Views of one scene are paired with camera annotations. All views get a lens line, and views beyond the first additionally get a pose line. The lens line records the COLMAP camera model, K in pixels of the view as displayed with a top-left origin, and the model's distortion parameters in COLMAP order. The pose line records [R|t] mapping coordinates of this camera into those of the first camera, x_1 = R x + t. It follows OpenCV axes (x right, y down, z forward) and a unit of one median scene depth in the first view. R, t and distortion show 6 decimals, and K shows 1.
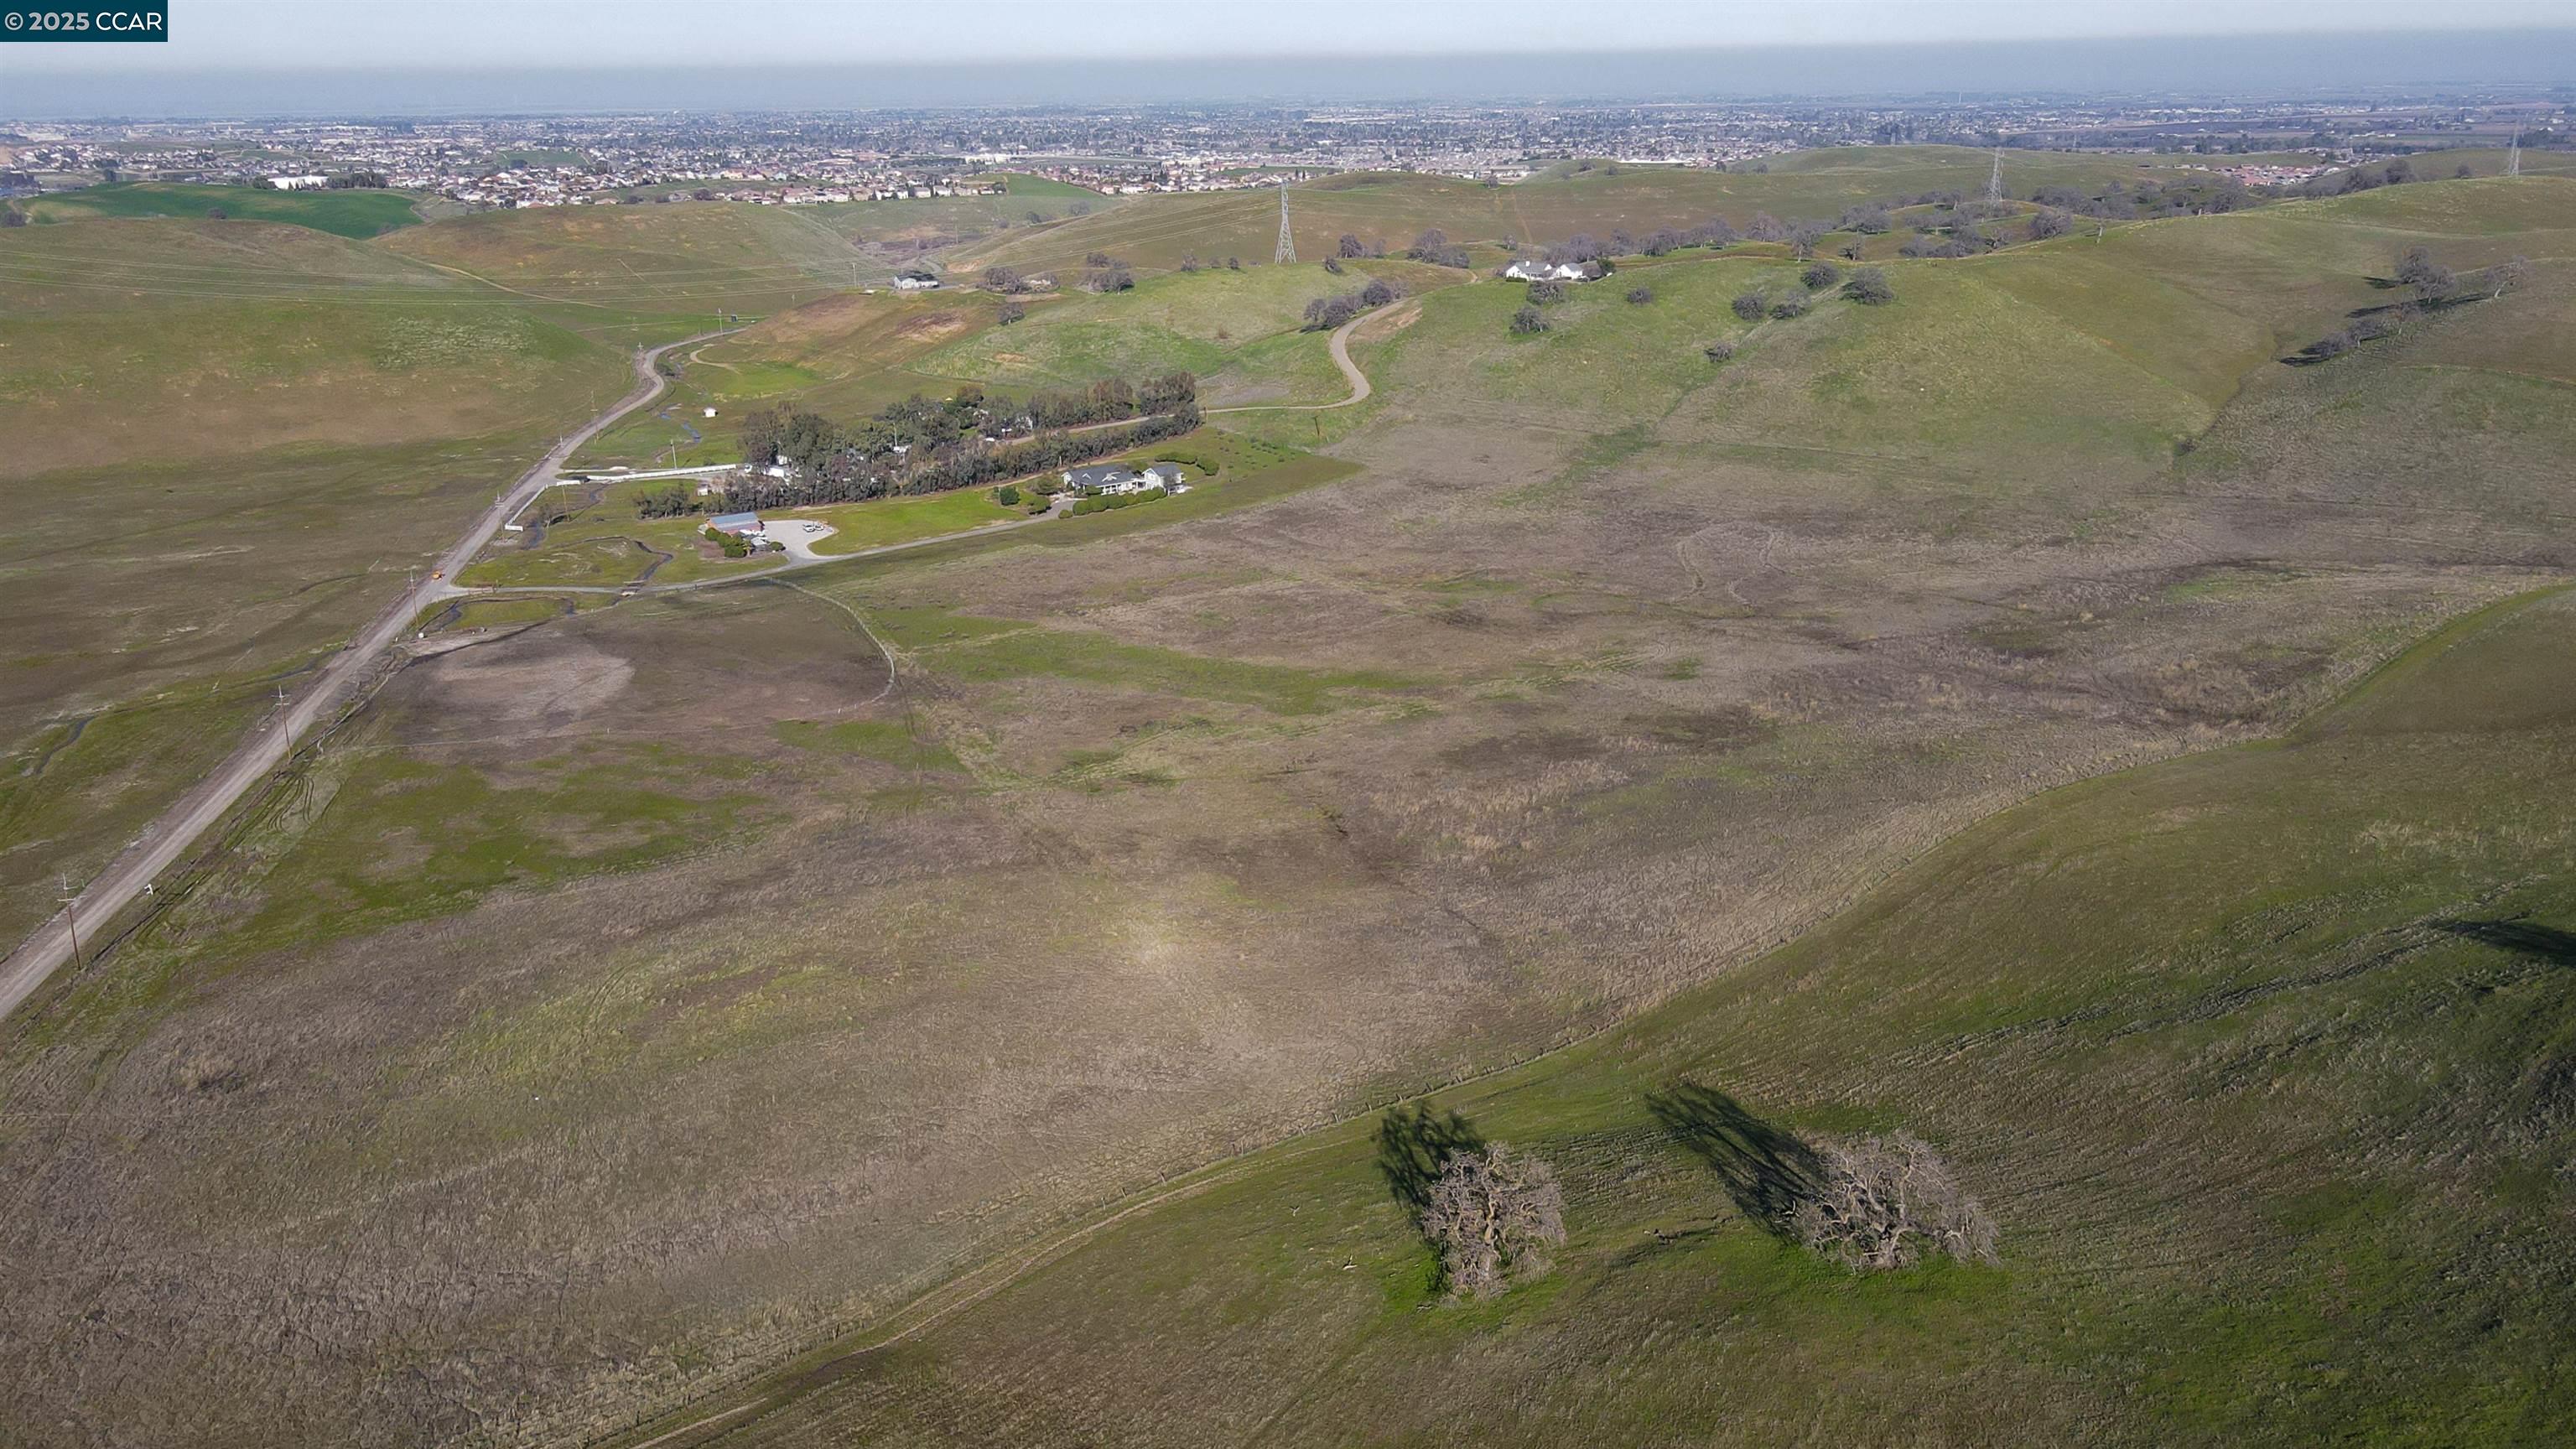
lens RADIAL K [[1918.7, 0, 1286.9], [0, 1918.7, 682.7], [0, 0, 1]] dist [-0.006594, 0.044892]
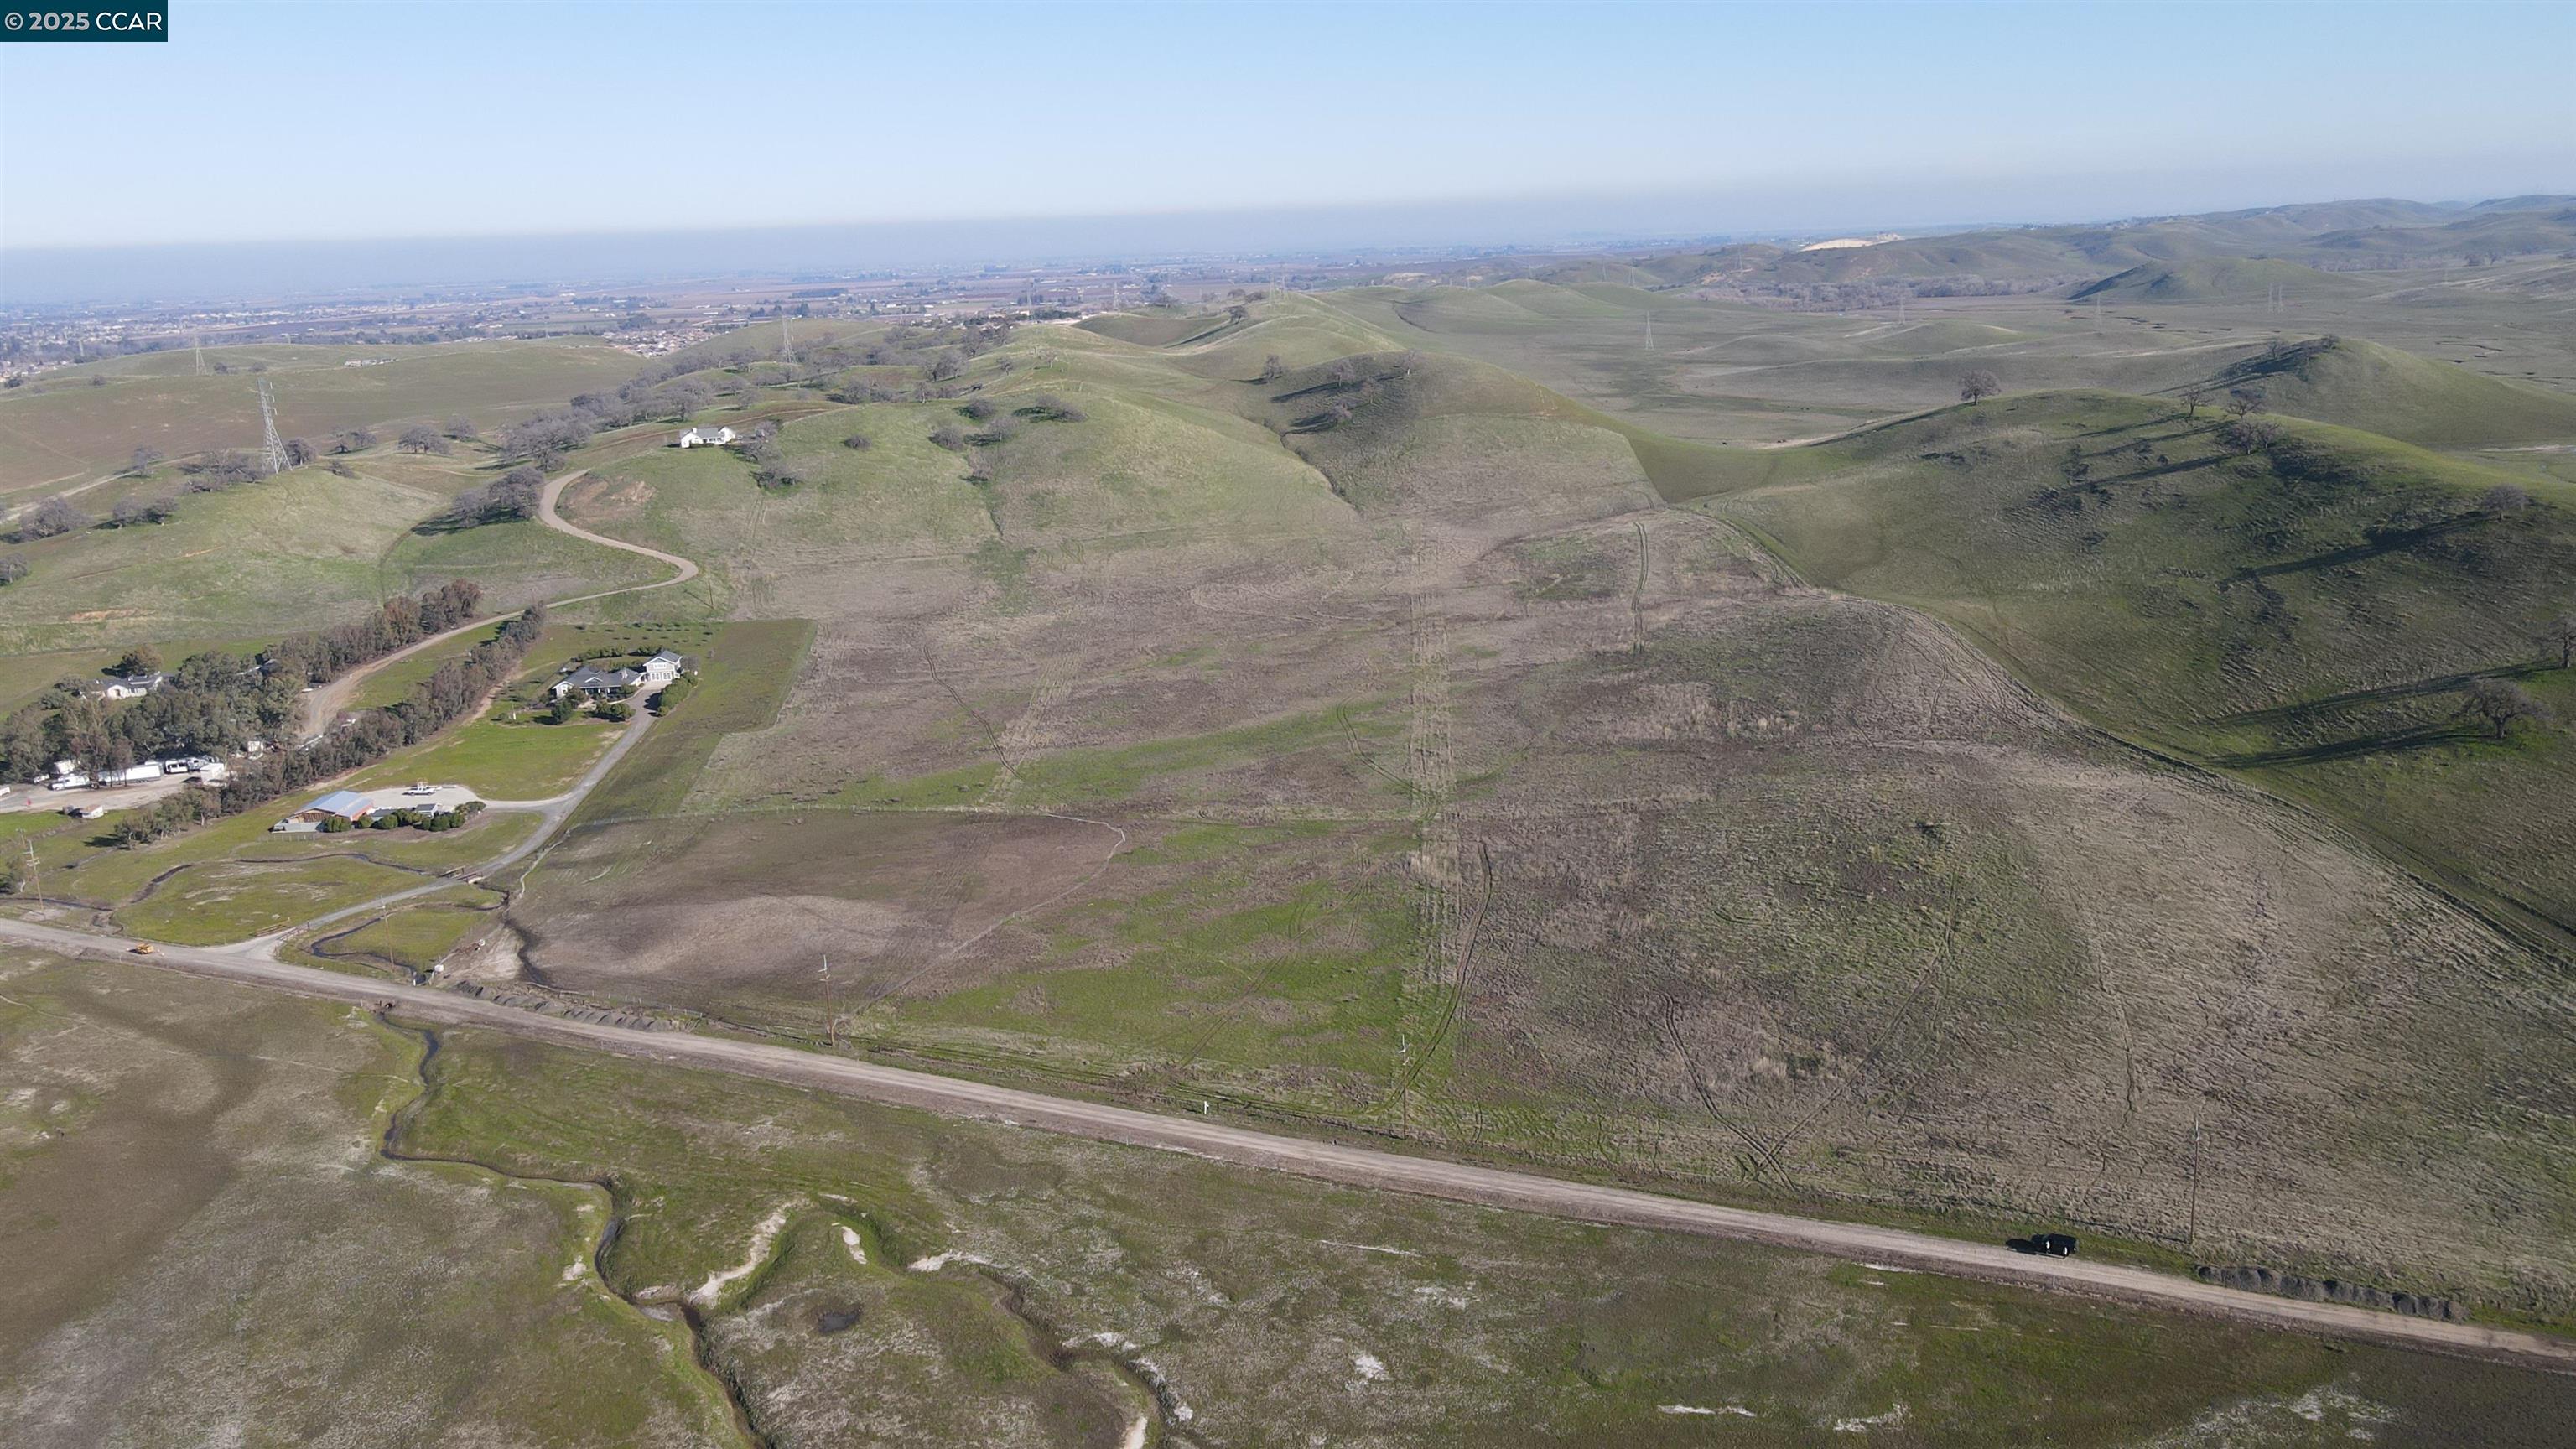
lens RADIAL K [[1881.8, 0, 1284.9], [0, 1881.8, 693.5], [0, 0, 1]] dist [-0.006757, 0.041663]
pose [[0.565845, -0.205775, 0.798421, -0.760917], [0.277201, 0.959467, 0.050828, -0.067797], [-0.776518, 0.192562, 0.599950, 0.258665]]
